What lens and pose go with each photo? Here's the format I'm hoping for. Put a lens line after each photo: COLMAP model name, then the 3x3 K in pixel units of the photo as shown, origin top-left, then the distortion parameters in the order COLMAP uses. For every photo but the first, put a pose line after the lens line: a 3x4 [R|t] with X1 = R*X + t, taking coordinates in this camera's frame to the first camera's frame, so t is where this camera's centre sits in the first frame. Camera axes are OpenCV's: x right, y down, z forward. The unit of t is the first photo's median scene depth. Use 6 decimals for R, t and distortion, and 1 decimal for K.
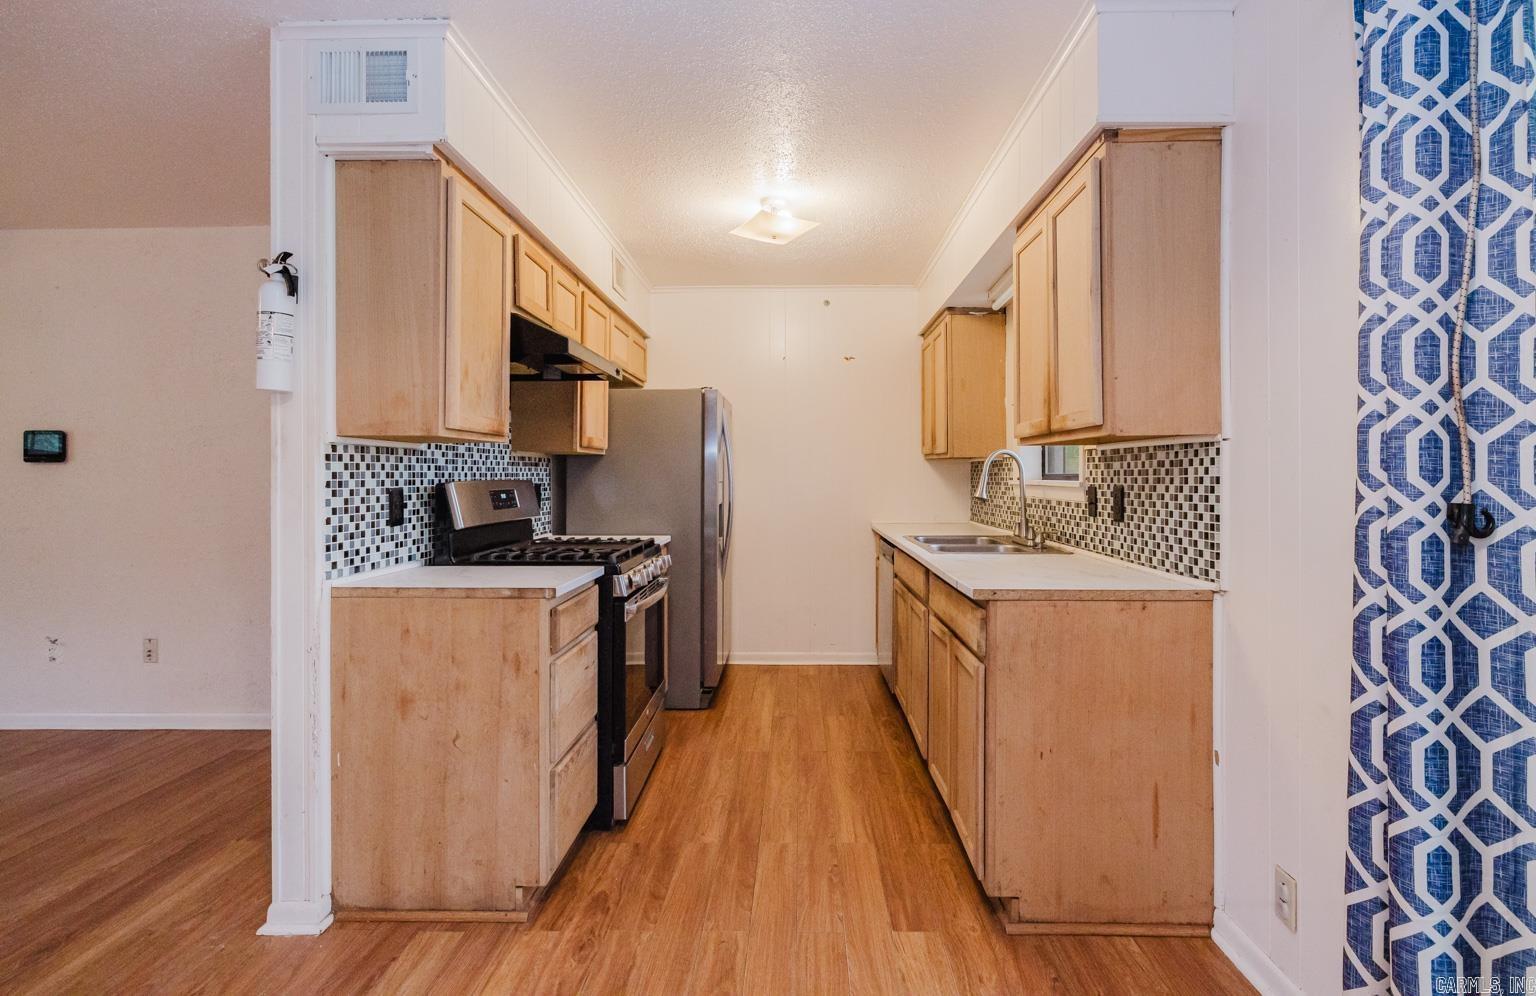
lens RADIAL K [[698.9, 0, 789.9], [0, 698.9, 479.9], [0, 0, 1]] dist [-0.001166, -0.002289]
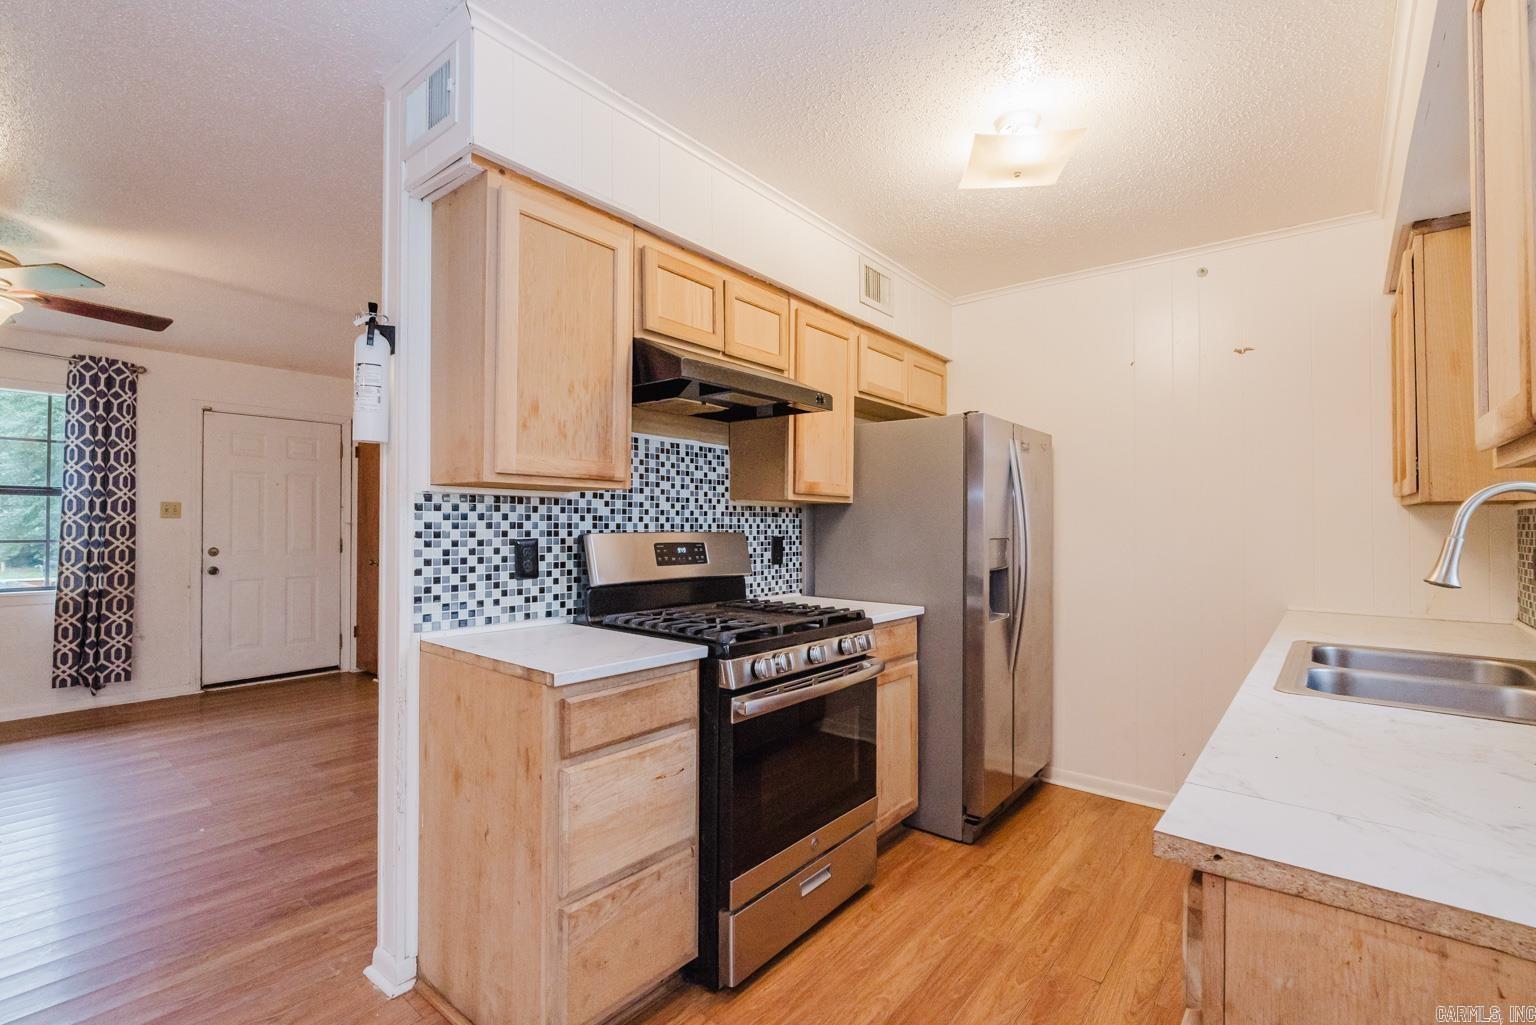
lens RADIAL K [[692.7, 0, 773.1], [0, 692.7, 516.0], [0, 0, 1]] dist [-0.003931, -0.000341]
pose [[0.784374, -0.000049, -0.620288, 0.309302], [-0.013521, 0.999761, -0.017178, -0.009101], [0.620141, 0.021861, 0.784186, 0.517519]]
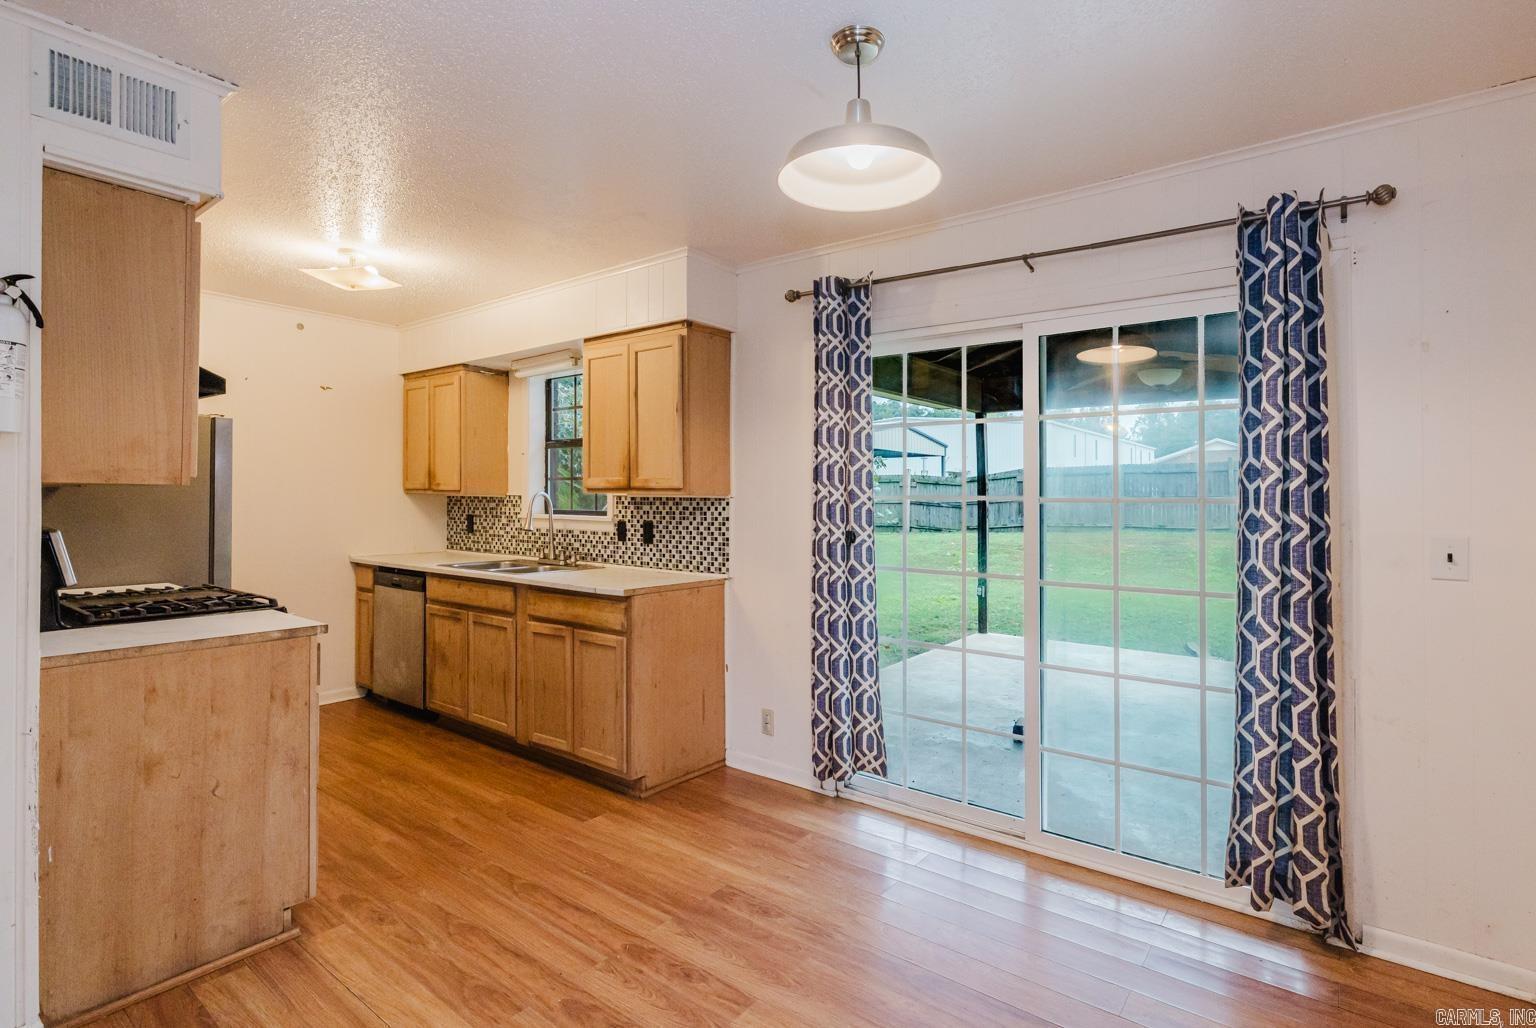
lens RADIAL K [[737.2, 0, 795.3], [0, 737.2, 487.1], [0, 0, 1]] dist [-0.012263, 0.002912]
pose [[0.586151, 0.018823, 0.809983, -0.806283], [-0.004344, 0.999789, -0.020090, -0.042255], [-0.810190, 0.008257, 0.586109, -0.280301]]
